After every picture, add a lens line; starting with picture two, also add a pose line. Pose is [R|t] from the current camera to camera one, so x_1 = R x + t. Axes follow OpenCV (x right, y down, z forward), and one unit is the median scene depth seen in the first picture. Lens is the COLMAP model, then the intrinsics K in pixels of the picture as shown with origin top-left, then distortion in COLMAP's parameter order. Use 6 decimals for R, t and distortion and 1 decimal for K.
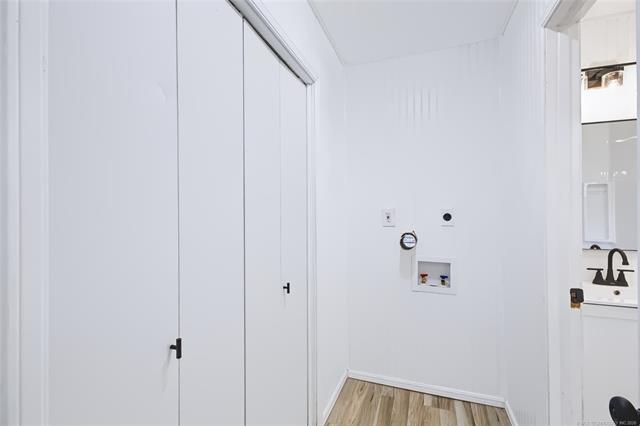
lens RADIAL K [[289.7, 0, 319.3], [0, 289.7, 214.0], [0, 0, 1]] dist [0.001297, 0.000159]
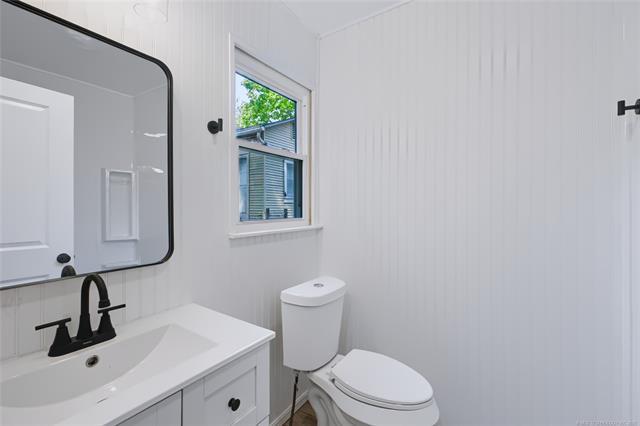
lens RADIAL K [[284.1, 0, 326.0], [0, 284.1, 205.7], [0, 0, 1]] dist [-0.000185, -0.000208]
pose [[0.235840, 0.010660, 0.971733, 0.604216], [-0.003506, 0.999943, -0.010118, 0.000736], [-0.971785, -0.001021, 0.235864, 0.460223]]
